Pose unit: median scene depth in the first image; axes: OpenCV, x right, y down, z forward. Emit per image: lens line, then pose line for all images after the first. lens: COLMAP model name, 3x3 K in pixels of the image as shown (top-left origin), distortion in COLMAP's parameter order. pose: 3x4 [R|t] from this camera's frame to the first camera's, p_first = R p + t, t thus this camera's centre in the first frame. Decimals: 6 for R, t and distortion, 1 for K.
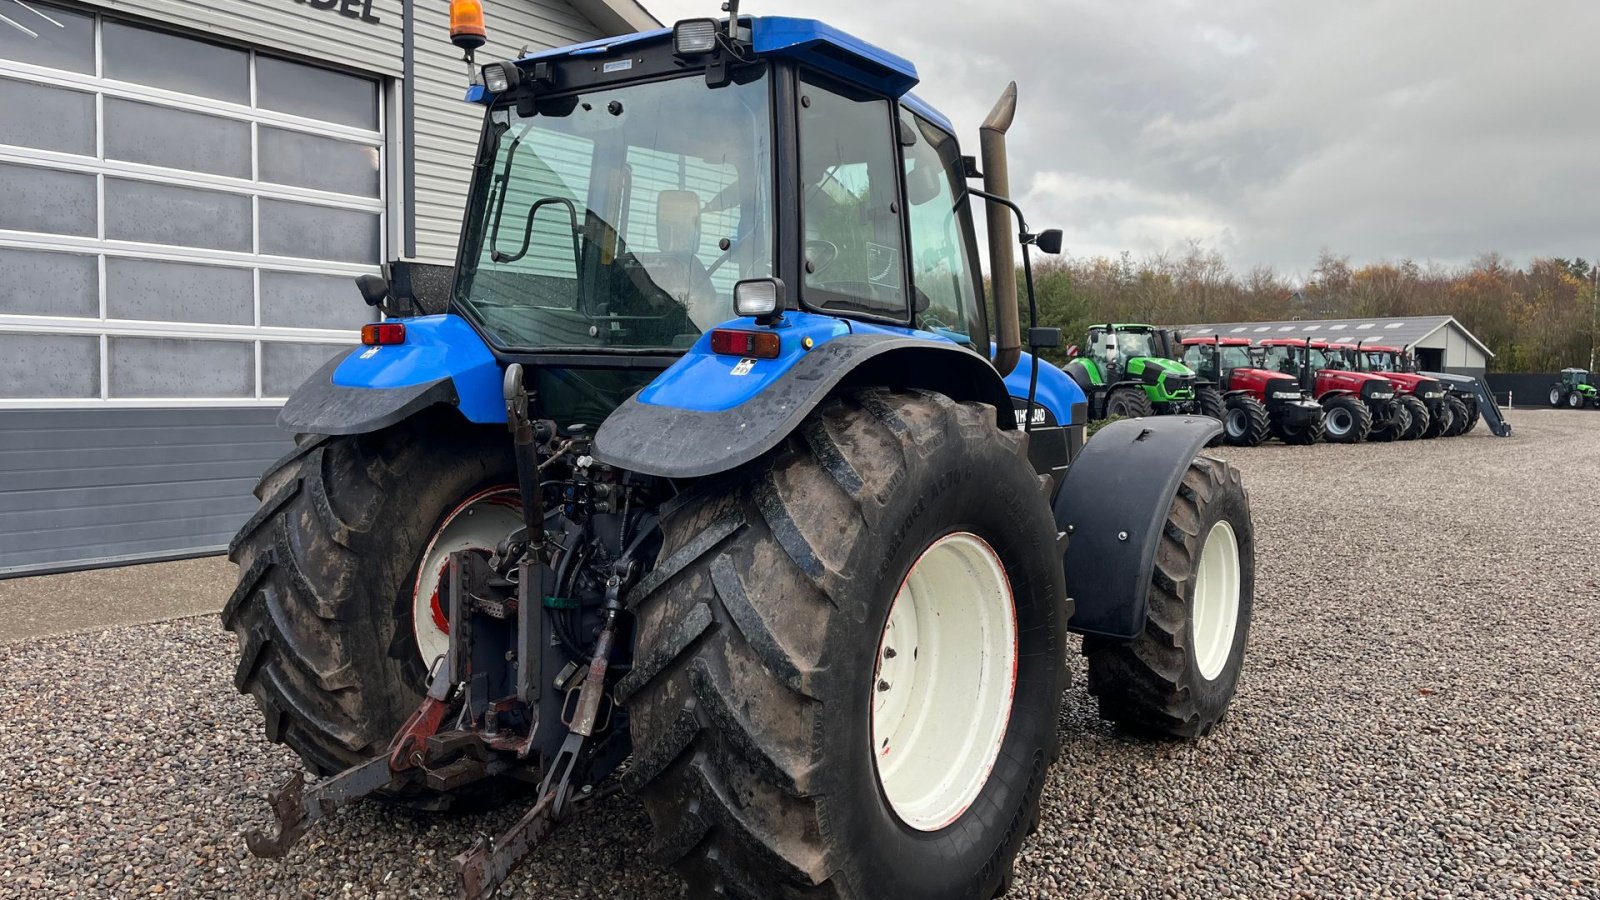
lens RADIAL K [[1205.9, 0, 797.4], [0, 1205.9, 435.4], [0, 0, 1]] dist [0.061085, -0.072594]
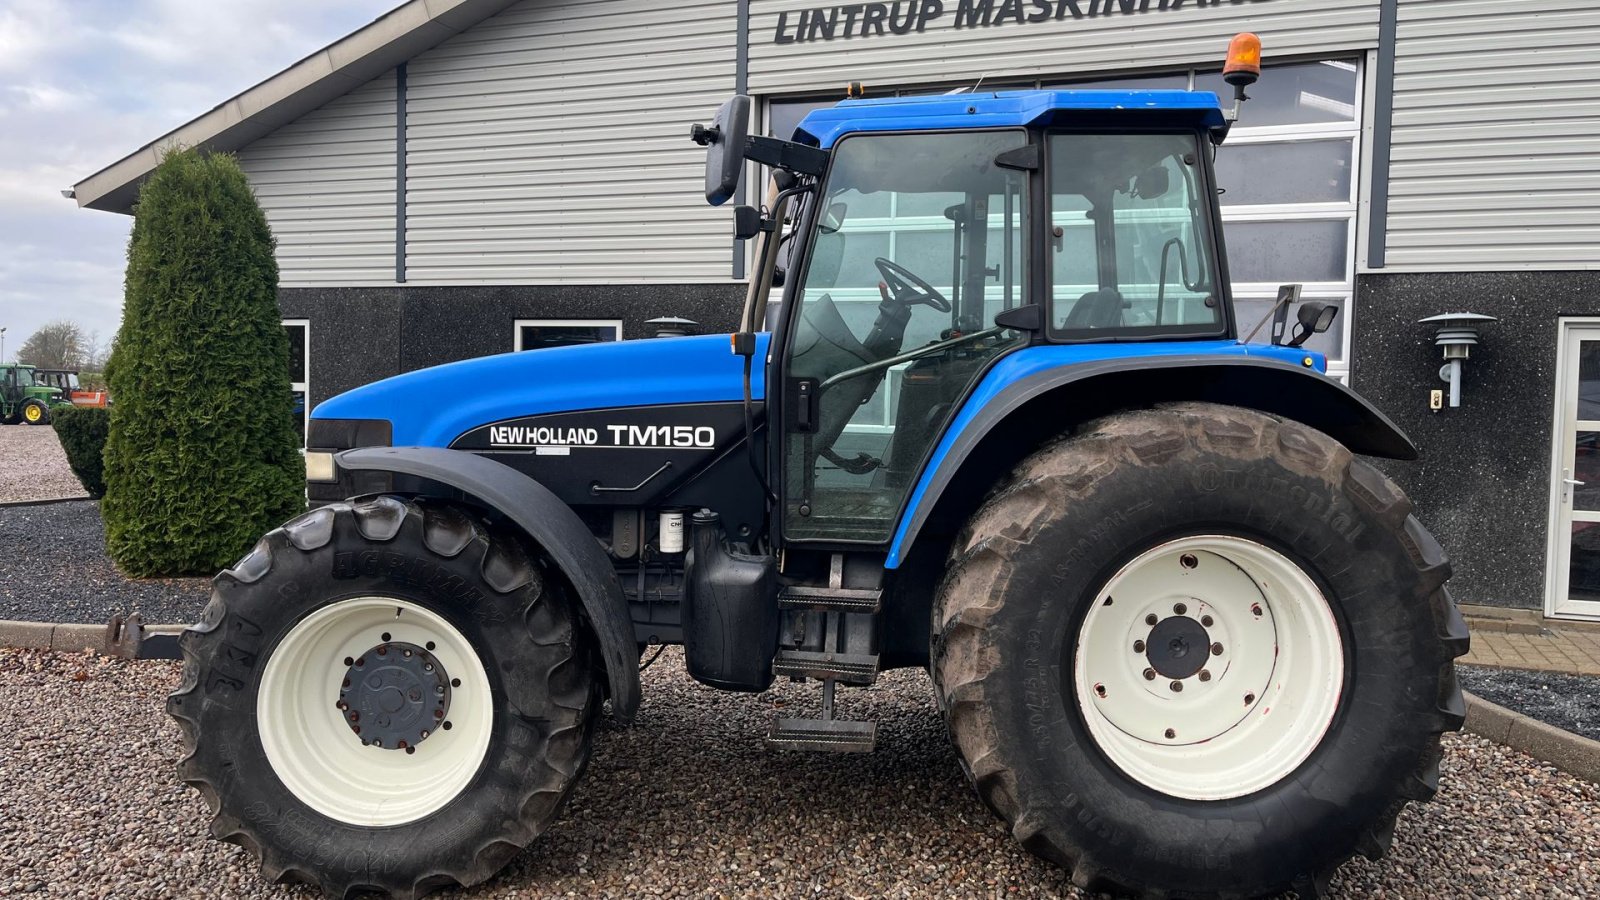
lens RADIAL K [[1205.9, 0, 806.8], [0, 1205.9, 452.9], [0, 0, 1]] dist [0.061085, -0.072594]
pose [[0.286321, 0.036845, -0.957425, 0.771200], [-0.064720, 0.997722, 0.019041, -0.031634], [0.955945, 0.056512, 0.288054, 0.902694]]
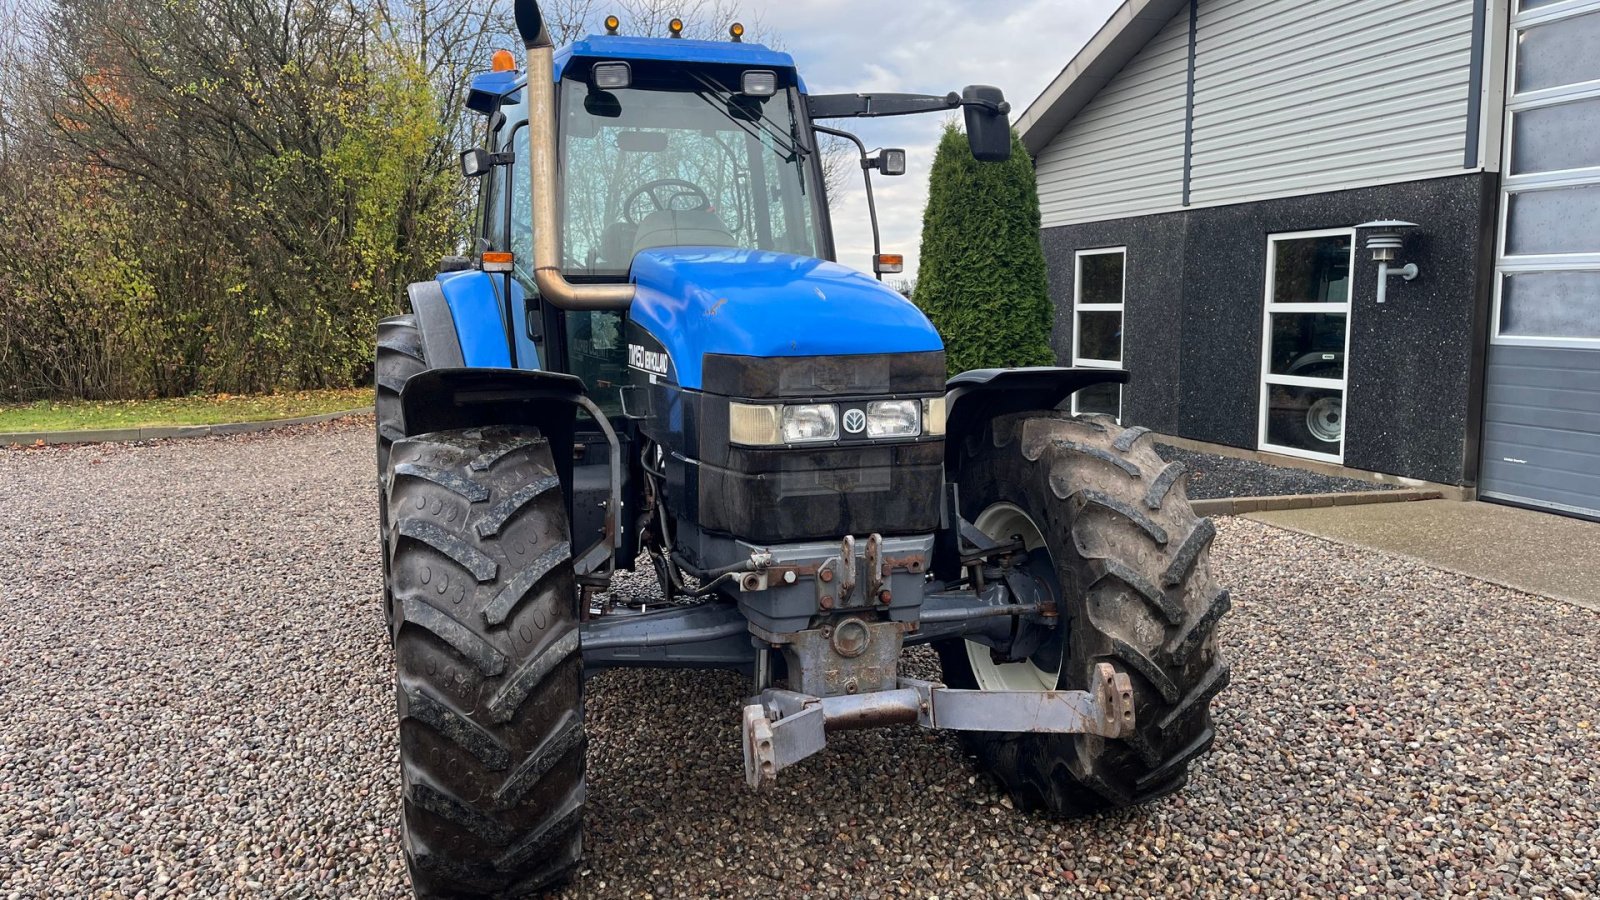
lens RADIAL K [[1205.9, 0, 800.6], [0, 1205.9, 435.8], [0, 0, 1]] dist [0.061085, -0.072594]
pose [[-0.585670, 0.074171, -0.807149, 0.800143], [-0.046640, 0.991071, 0.124914, -0.072586], [0.809206, 0.110804, -0.576981, 1.672494]]
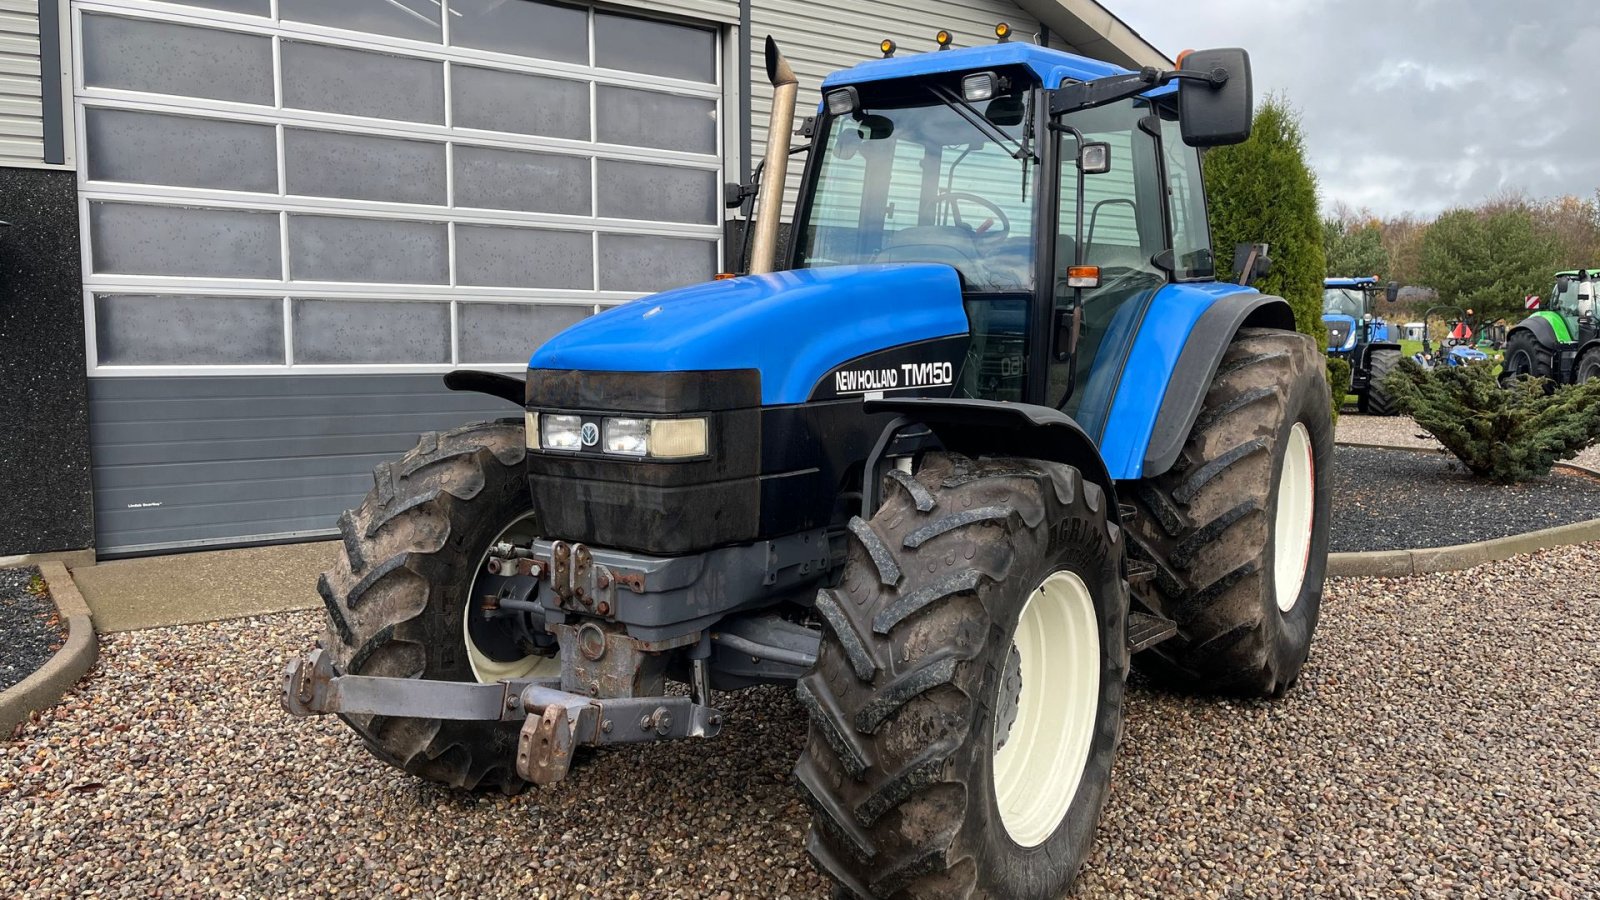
lens RADIAL K [[1205.9, 0, 800.5], [0, 1205.9, 446.1], [0, 0, 1]] dist [0.061085, -0.072594]
pose [[0.951355, 0.014843, -0.307739, 0.039365], [-0.003564, 0.999302, 0.037180, -0.000148], [0.308076, -0.034275, 0.950744, 0.219709]]
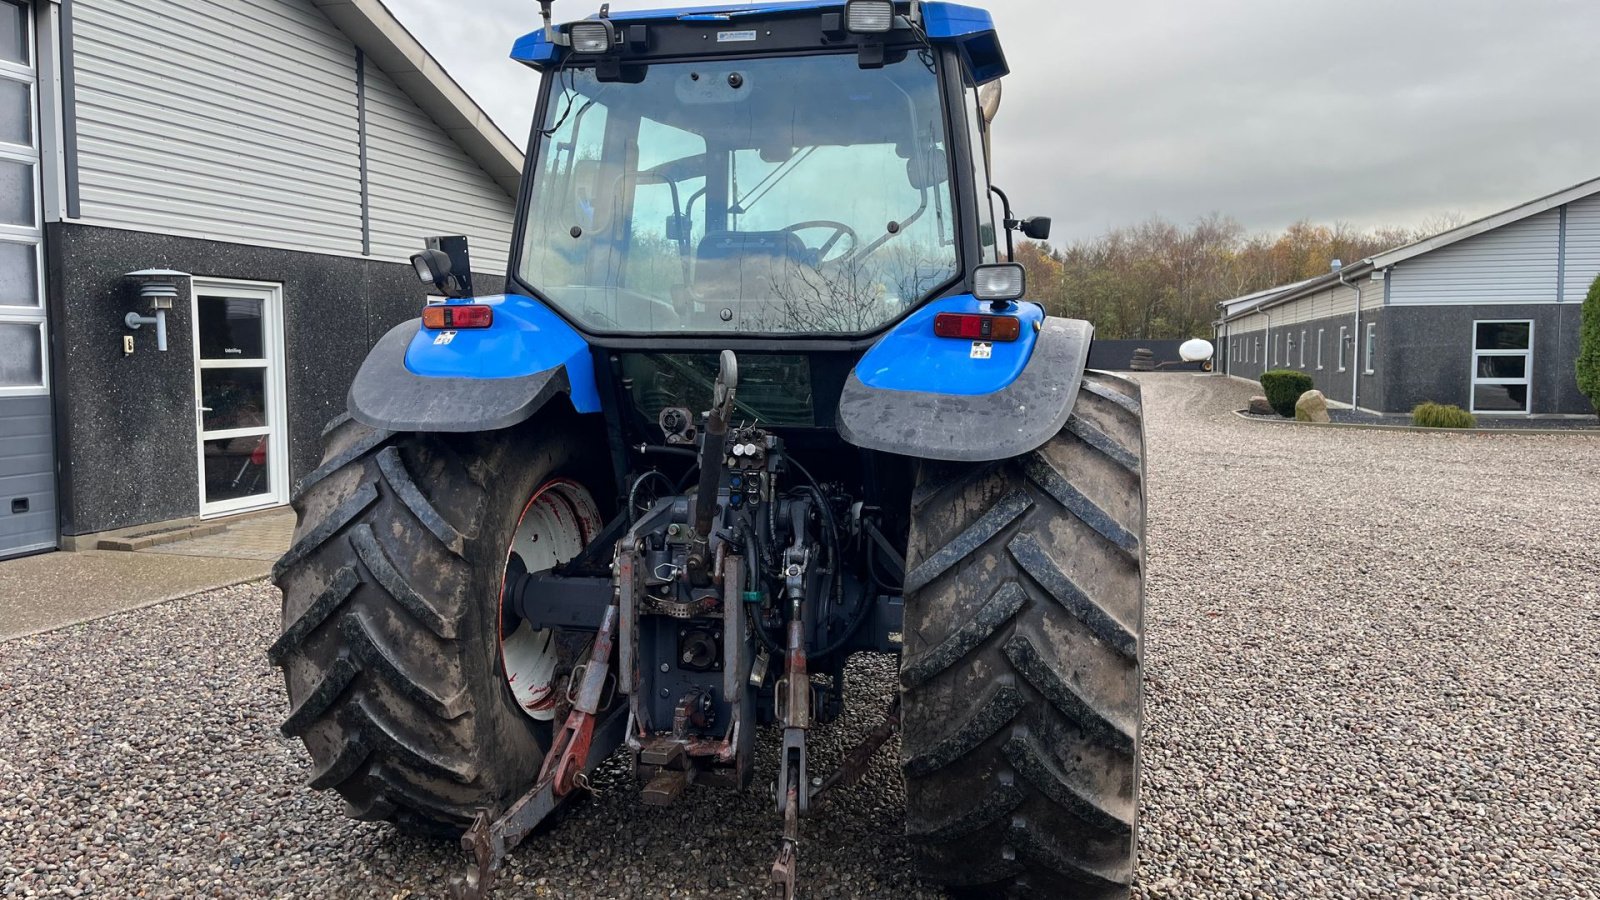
lens RADIAL K [[1205.9, 0, 793.7], [0, 1205.9, 439.5], [0, 0, 1]] dist [0.061085, -0.072594]
pose [[0.932046, -0.039810, 0.360147, -0.363021], [0.030220, 0.999024, 0.032224, -0.012264], [-0.361078, -0.019151, 0.932339, 0.065847]]
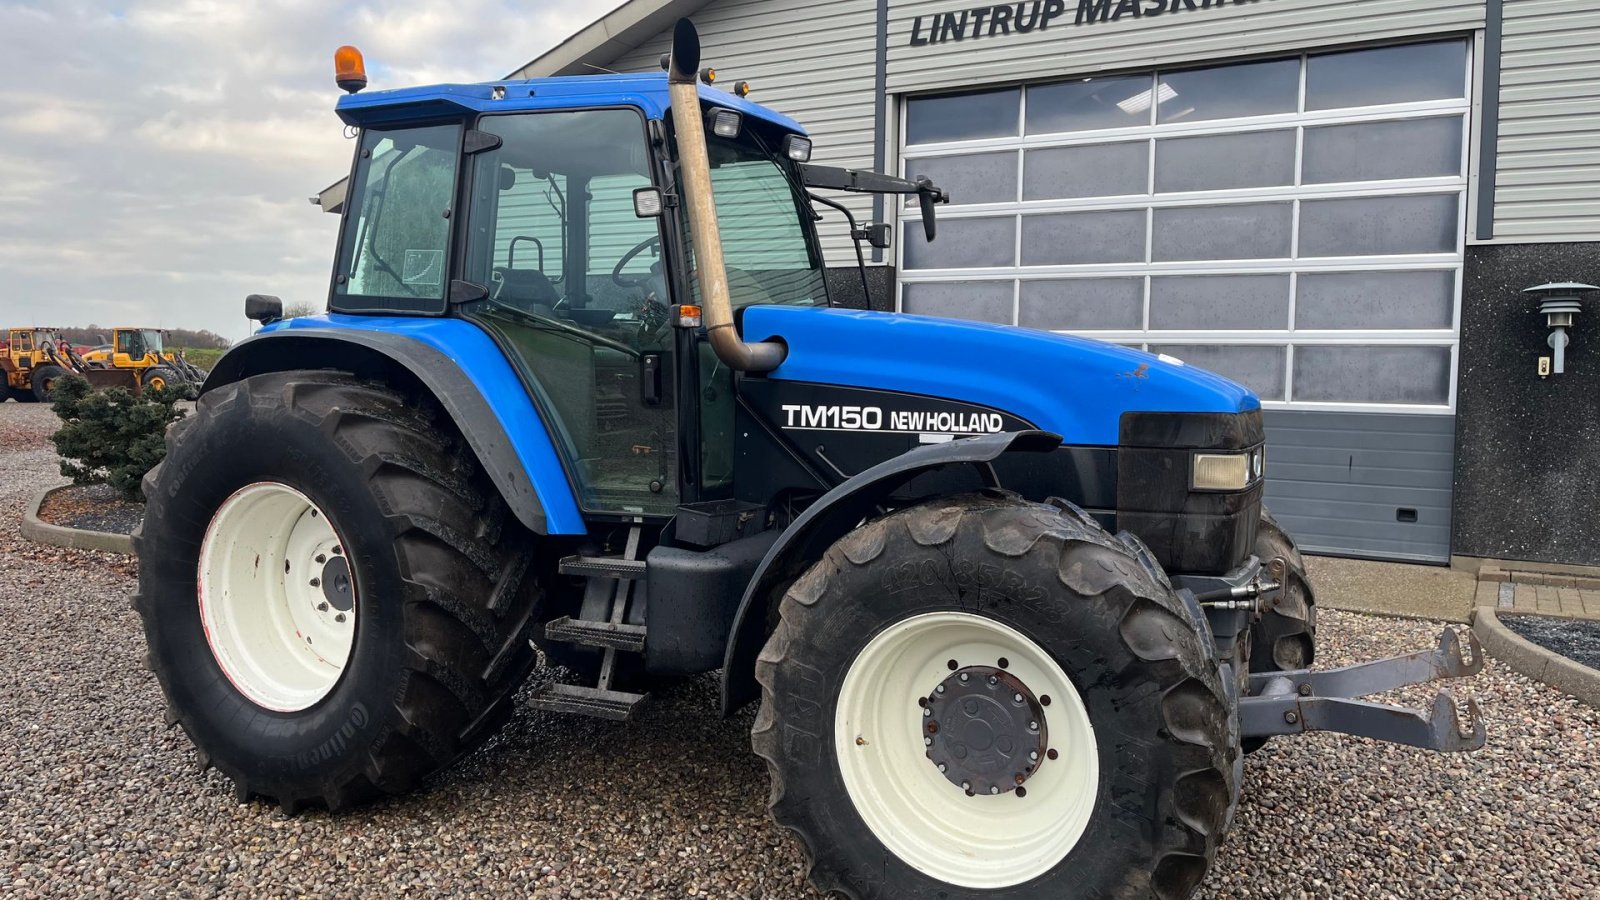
lens RADIAL K [[1205.9, 0, 799.3], [0, 1205.9, 438.3], [0, 0, 1]] dist [0.061085, -0.072594]
pose [[0.131931, 0.047880, -0.990102, 1.001493], [-0.059518, 0.997413, 0.040303, -0.033899], [0.989470, 0.053612, 0.134440, 0.937120]]
